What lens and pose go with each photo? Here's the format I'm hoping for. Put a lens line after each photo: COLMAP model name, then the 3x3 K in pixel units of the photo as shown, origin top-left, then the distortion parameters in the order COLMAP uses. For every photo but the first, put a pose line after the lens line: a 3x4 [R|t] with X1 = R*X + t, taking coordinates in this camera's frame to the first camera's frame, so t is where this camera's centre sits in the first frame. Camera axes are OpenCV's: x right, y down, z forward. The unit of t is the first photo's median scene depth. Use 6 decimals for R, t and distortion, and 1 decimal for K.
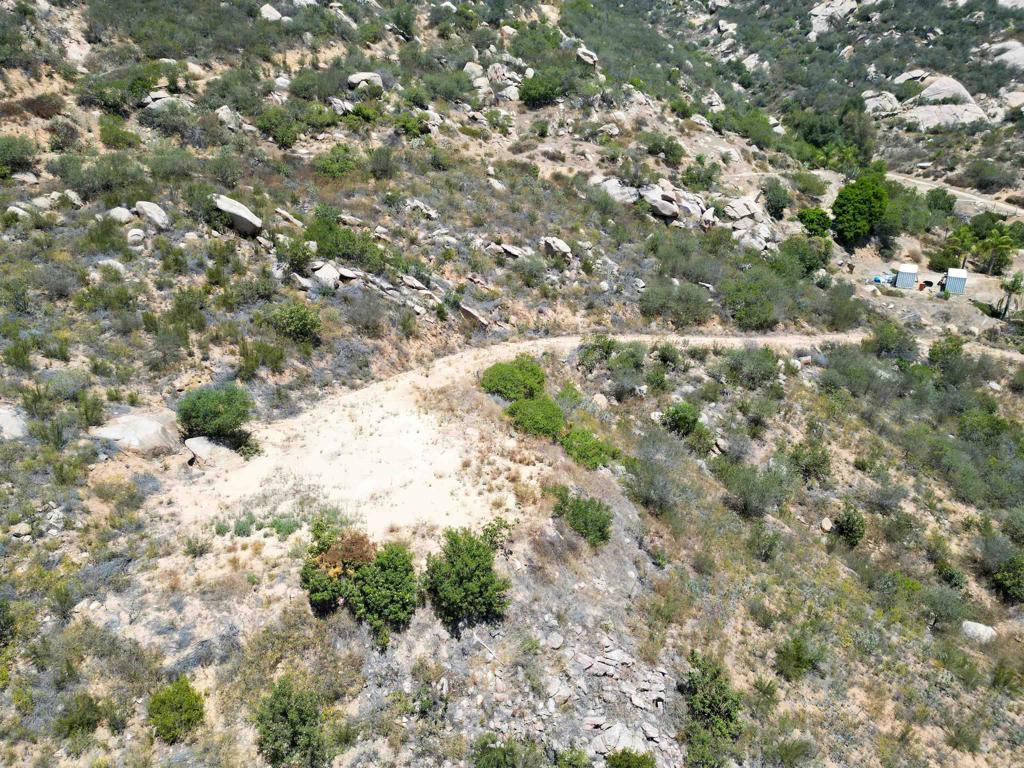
lens RADIAL K [[721.0, 0, 512.0], [0, 721.0, 384.0], [0, 0, 1]] dist [0.023786, -0.001088]
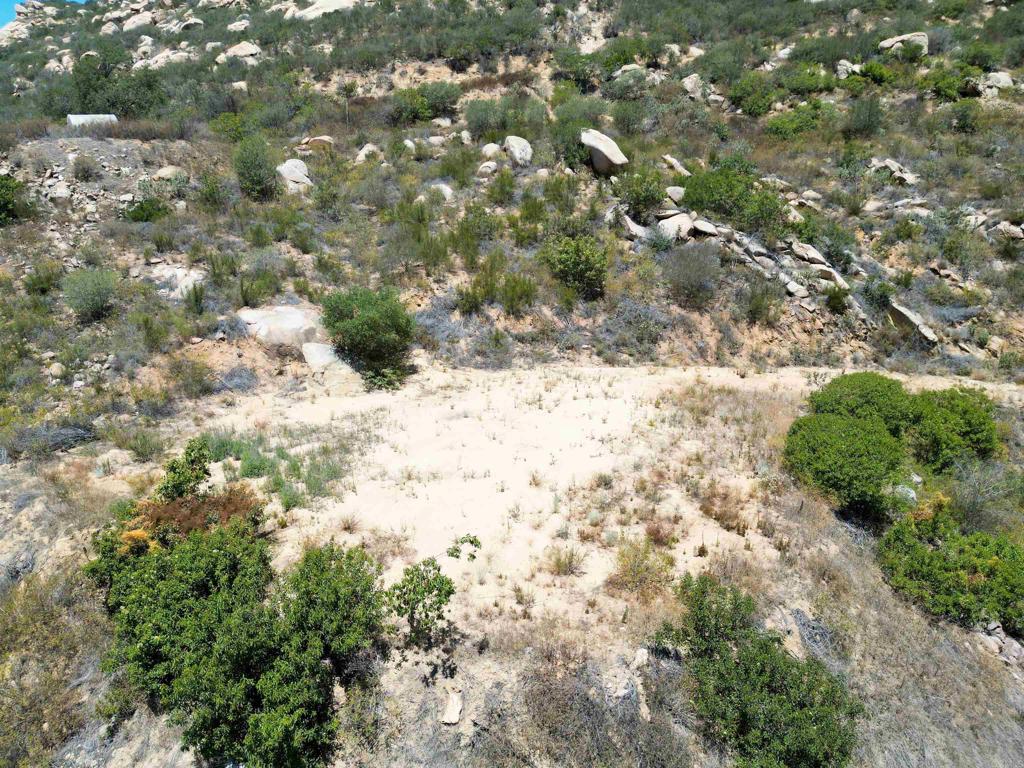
lens RADIAL K [[717.4, 0, 509.7], [0, 717.4, 382.5], [0, 0, 1]] dist [0.074562, -0.070132]
pose [[0.702207, 0.183746, -0.687854, 0.142775], [-0.263616, 0.964560, -0.011455, 0.046757], [0.661371, 0.189373, 0.725759, 0.400502]]
